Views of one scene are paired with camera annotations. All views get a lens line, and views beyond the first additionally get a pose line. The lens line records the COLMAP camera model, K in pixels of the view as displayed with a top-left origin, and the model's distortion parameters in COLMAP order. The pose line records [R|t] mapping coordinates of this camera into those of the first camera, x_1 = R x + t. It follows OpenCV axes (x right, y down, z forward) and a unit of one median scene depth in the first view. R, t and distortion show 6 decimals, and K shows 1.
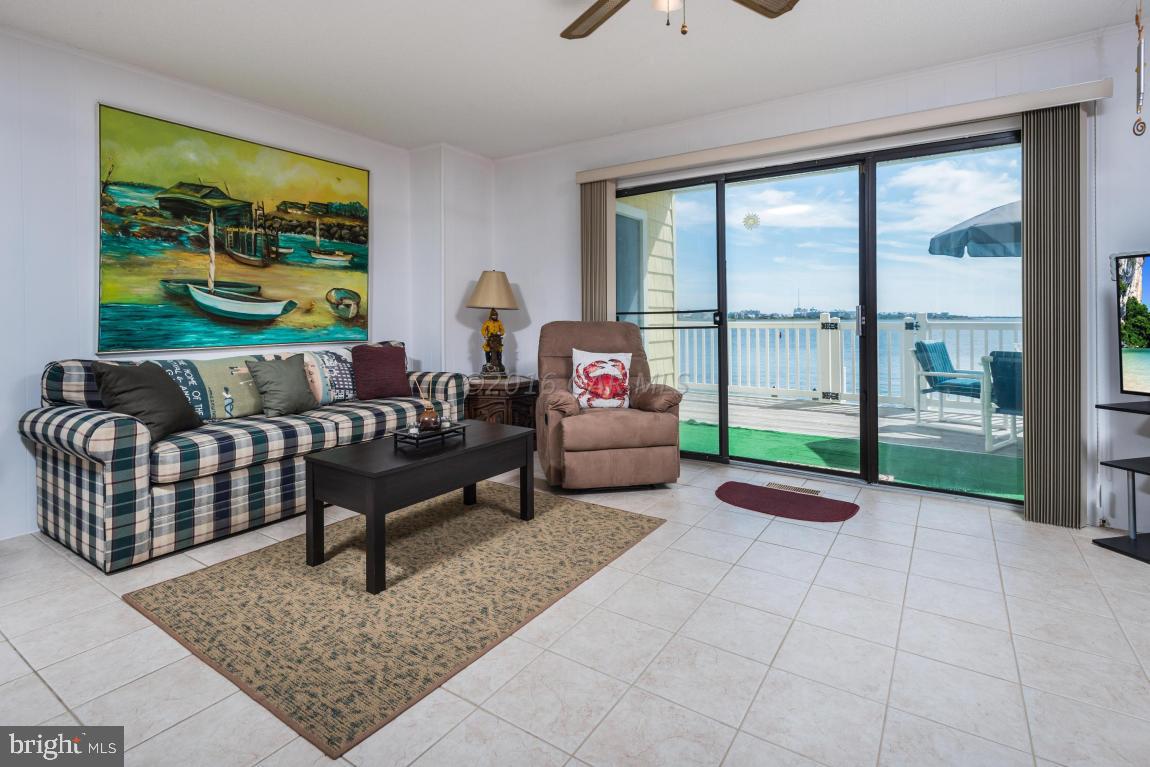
lens RADIAL K [[551.4, 0, 569.3], [0, 551.4, 316.3], [0, 0, 1]] dist [-0.001378, -0.000450]
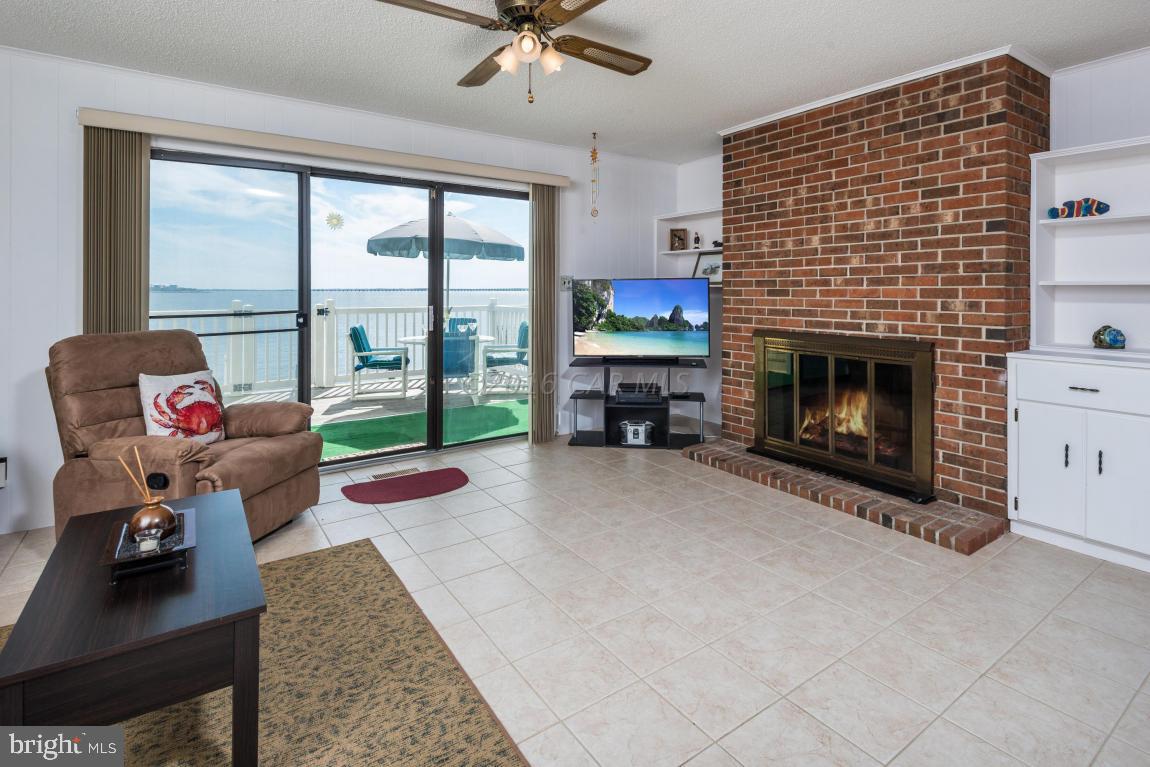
lens RADIAL K [[563.1, 0, 581.4], [0, 563.1, 292.2], [0, 0, 1]] dist [0.003527, -0.000190]
pose [[0.360186, -0.001671, 0.932879, -0.589012], [-0.006149, 0.999972, 0.004165, -0.066163], [-0.932860, -0.007237, 0.360166, 0.287098]]
